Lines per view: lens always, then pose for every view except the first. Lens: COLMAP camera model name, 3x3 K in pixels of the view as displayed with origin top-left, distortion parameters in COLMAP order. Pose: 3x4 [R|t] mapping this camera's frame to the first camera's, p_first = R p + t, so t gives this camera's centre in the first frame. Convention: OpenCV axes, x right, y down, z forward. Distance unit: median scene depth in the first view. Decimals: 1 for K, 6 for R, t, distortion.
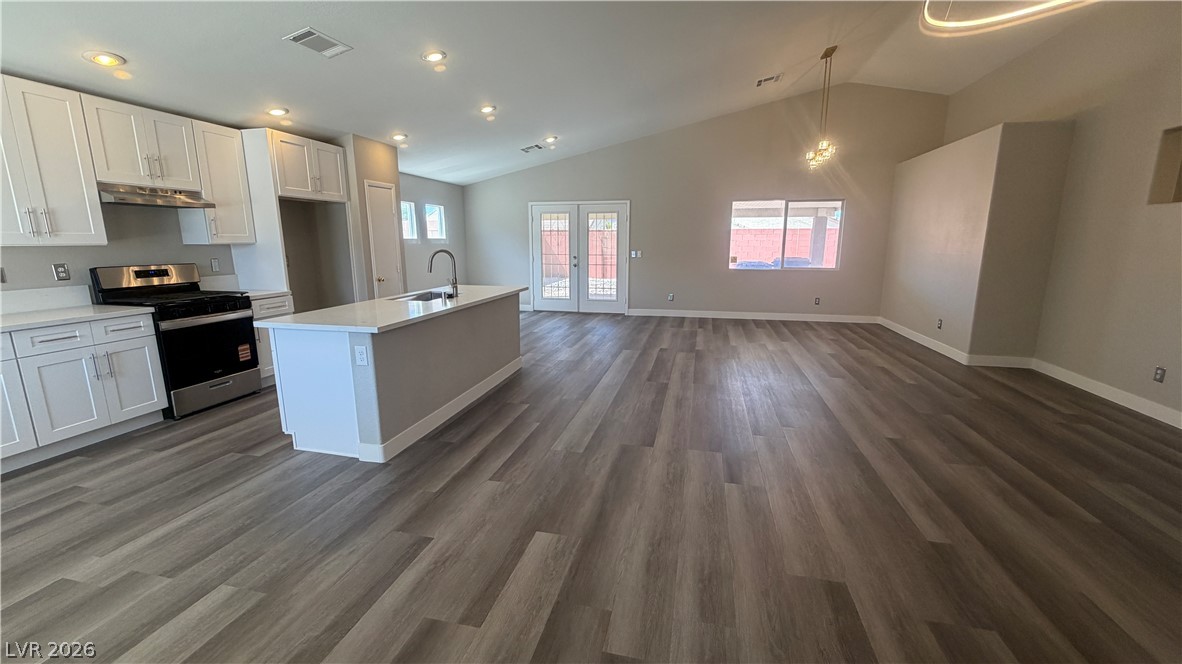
lens RADIAL K [[471.4, 0, 593.4], [0, 471.4, 330.5], [0, 0, 1]] dist [0.001969, 0.000292]
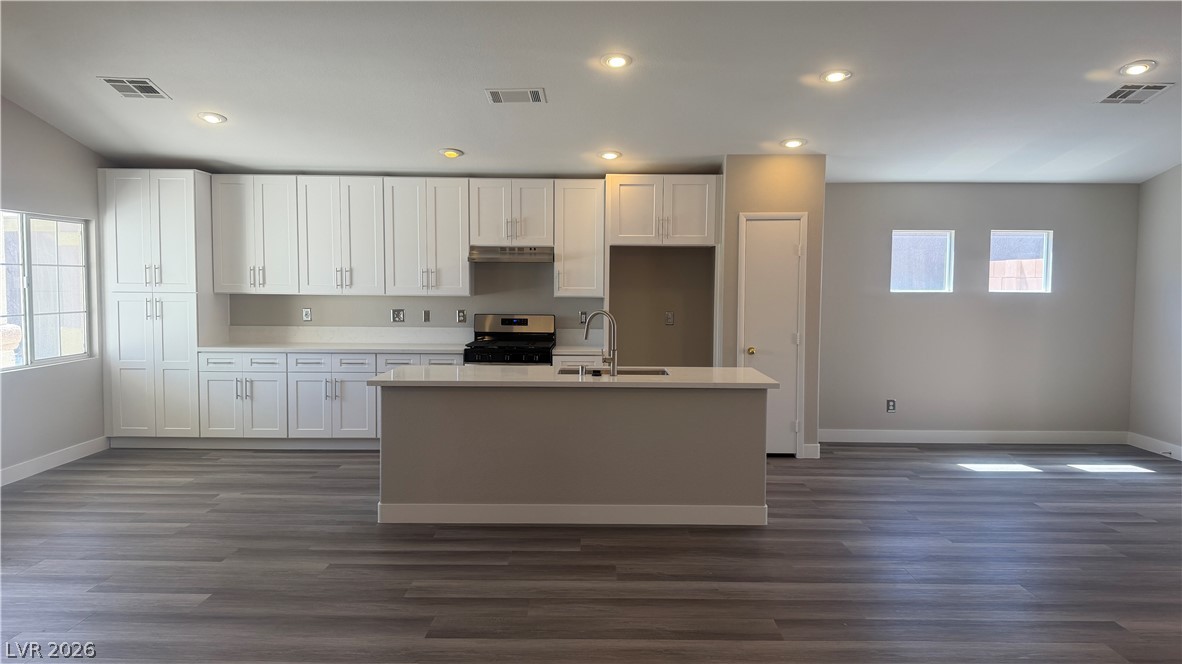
lens RADIAL K [[828.0, 0, 602.2], [0, 828.0, 335.7], [0, 0, 1]] dist [0.063163, -0.079410]
pose [[0.229381, 0.065707, -0.971116, 1.081688], [-0.191515, 0.981262, 0.021157, -0.183120], [0.954309, 0.181130, 0.237667, 0.801132]]
